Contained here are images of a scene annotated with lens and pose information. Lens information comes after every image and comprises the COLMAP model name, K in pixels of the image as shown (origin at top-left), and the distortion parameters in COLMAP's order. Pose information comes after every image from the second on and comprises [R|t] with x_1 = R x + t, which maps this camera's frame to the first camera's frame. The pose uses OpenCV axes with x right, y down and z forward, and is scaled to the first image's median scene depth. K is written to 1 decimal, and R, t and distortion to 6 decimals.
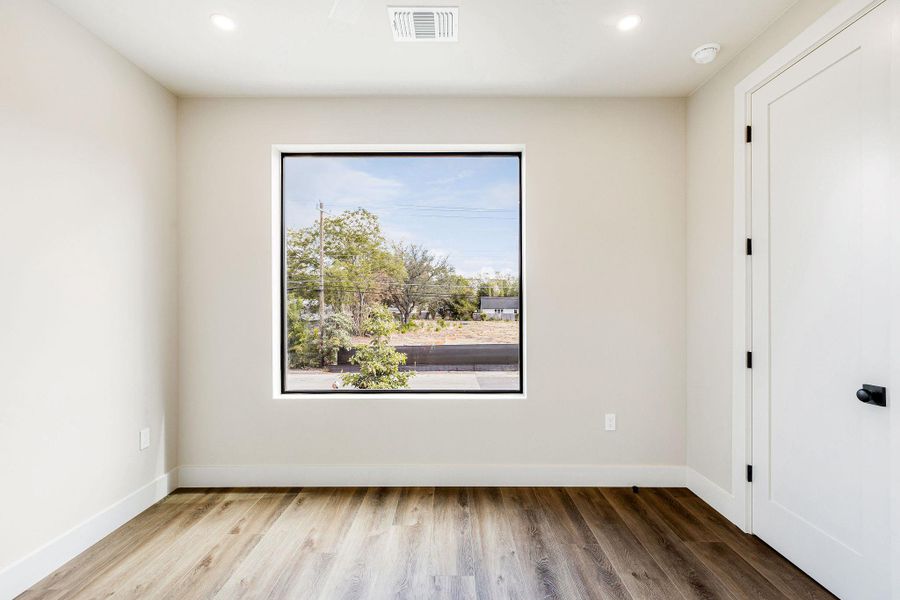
lens RADIAL K [[405.4, 0, 451.5], [0, 405.4, 299.5], [0, 0, 1]] dist [0.007565, -0.002035]
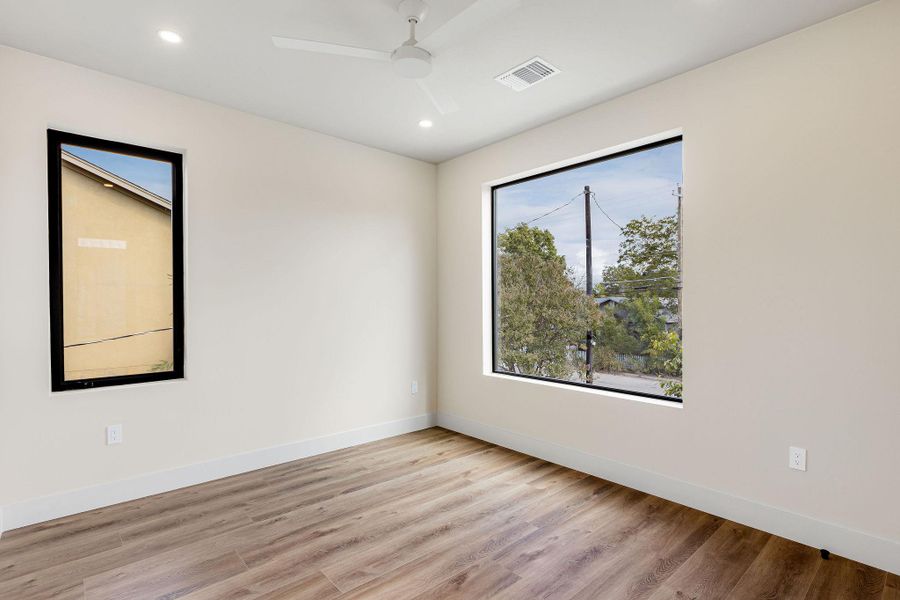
lens RADIAL K [[447.9, 0, 445.9], [0, 447.9, 302.3], [0, 0, 1]] dist [0.000086, -0.000527]
pose [[0.653280, -0.000788, -0.757116, 0.655999], [0.007871, 0.999952, 0.005751, -0.002904], [0.757076, -0.009716, 0.653255, -0.056634]]
